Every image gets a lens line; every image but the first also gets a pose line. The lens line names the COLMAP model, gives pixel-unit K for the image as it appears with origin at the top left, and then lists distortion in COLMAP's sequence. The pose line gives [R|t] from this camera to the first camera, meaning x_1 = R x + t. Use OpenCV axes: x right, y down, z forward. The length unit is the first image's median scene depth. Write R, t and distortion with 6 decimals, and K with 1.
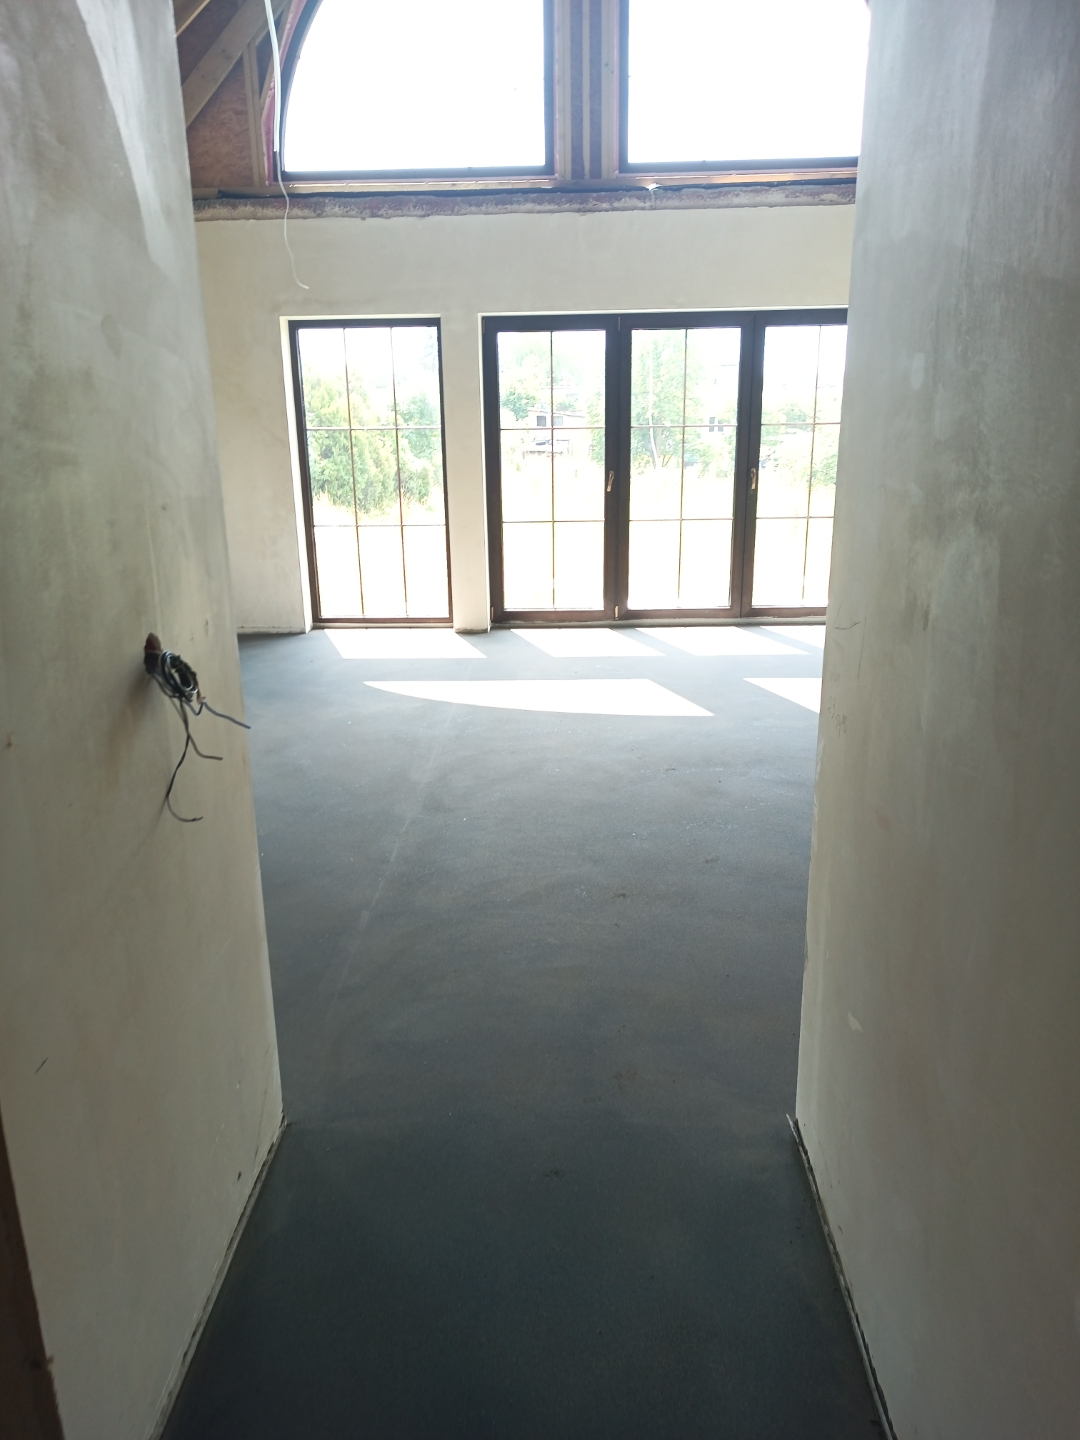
lens RADIAL K [[1003.6, 0, 533.9], [0, 1003.6, 723.0], [0, 0, 1]] dist [0.010003, -0.013575]
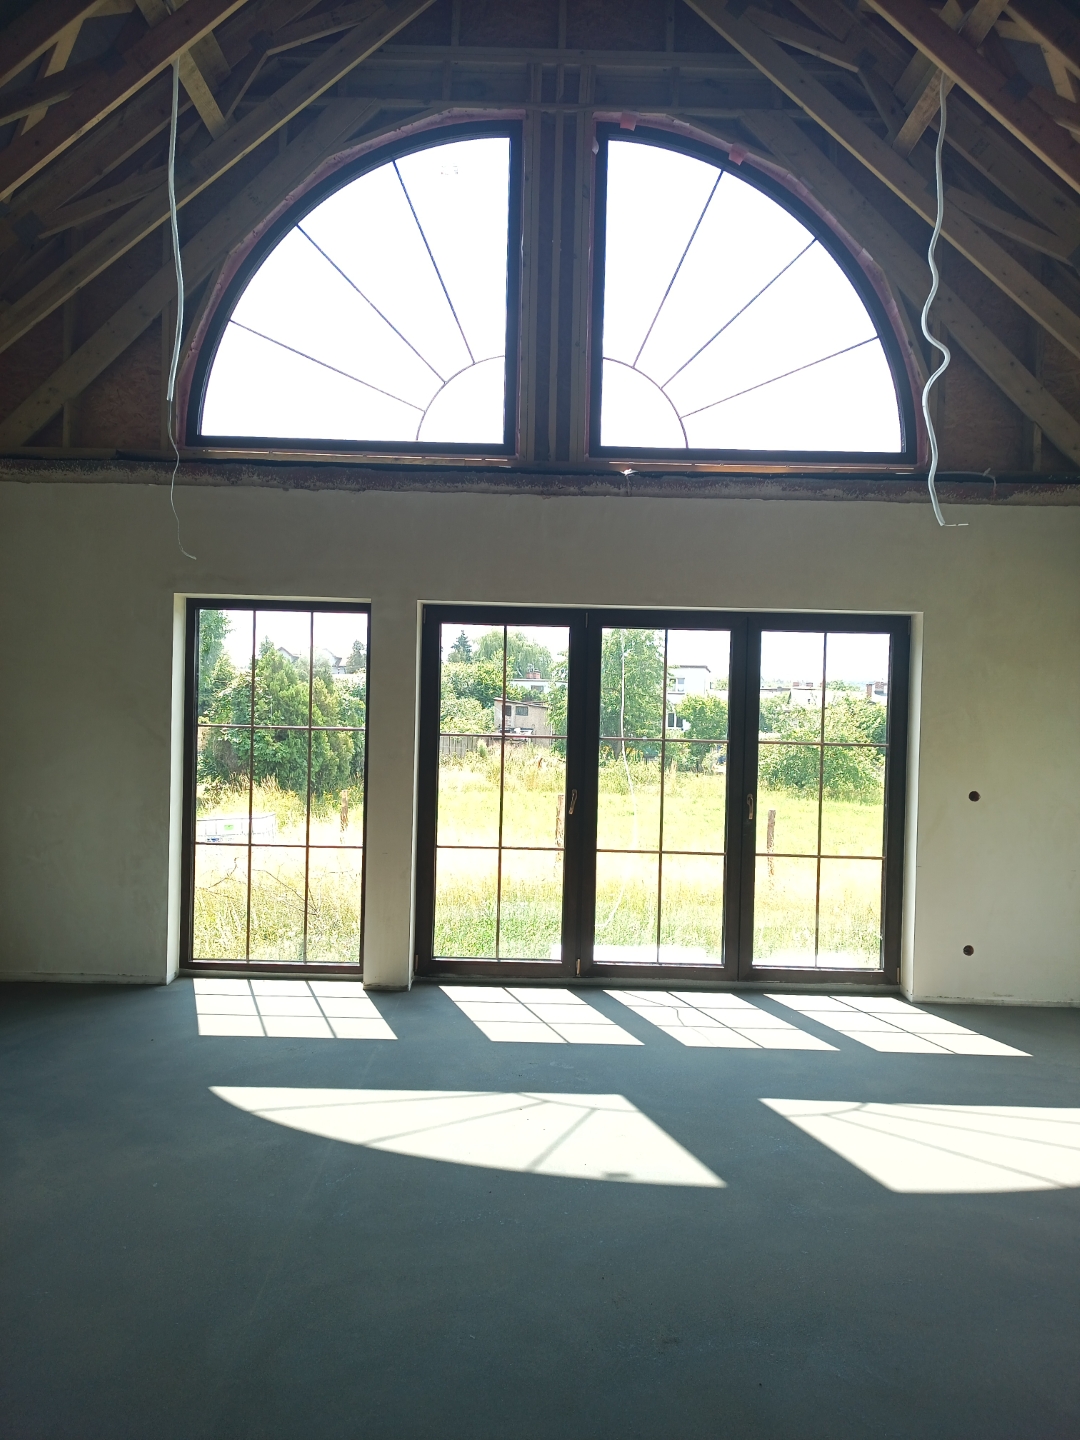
lens RADIAL K [[1003.6, 0, 541.9], [0, 1003.6, 719.5], [0, 0, 1]] dist [0.010003, -0.013575]
pose [[0.998334, 0.039873, 0.041703, 0.016748], [-0.026678, 0.959886, -0.279118, -0.087257], [-0.051160, 0.277541, 0.959351, 0.234542]]
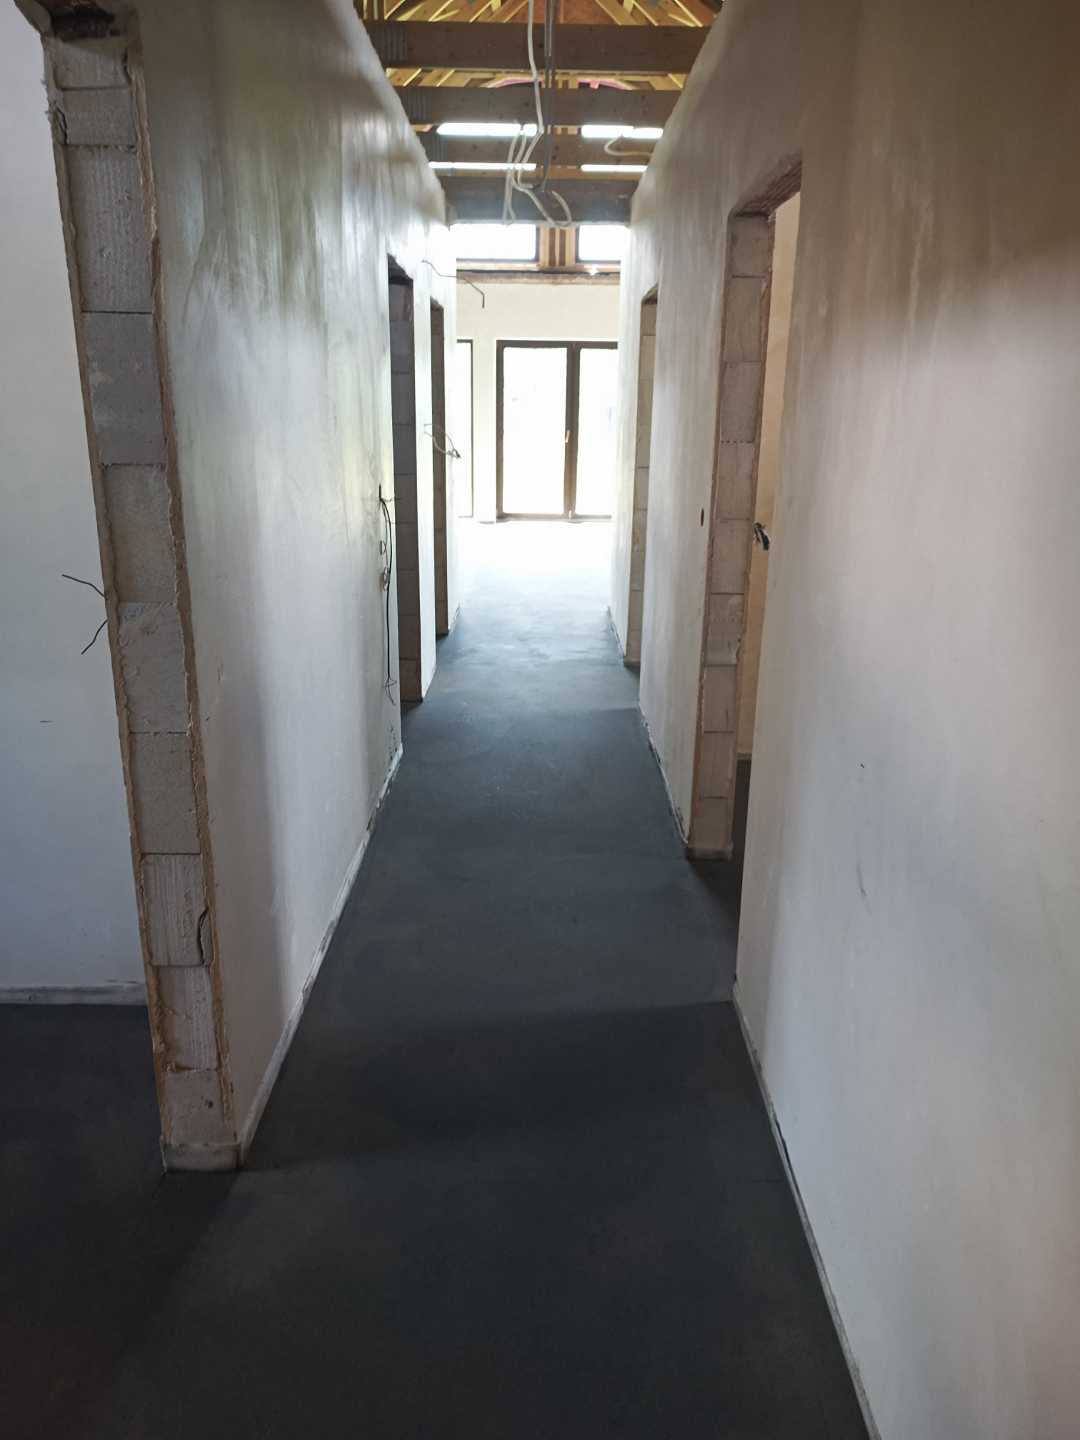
lens RADIAL K [[1003.6, 0, 538.2], [0, 1003.6, 721.1], [0, 0, 1]] dist [0.010003, -0.013575]
pose [[0.999152, 0.017291, 0.037362, -0.034005], [-0.018071, 0.999624, 0.020638, 0.234945], [-0.036991, -0.021296, 0.999089, -0.806297]]
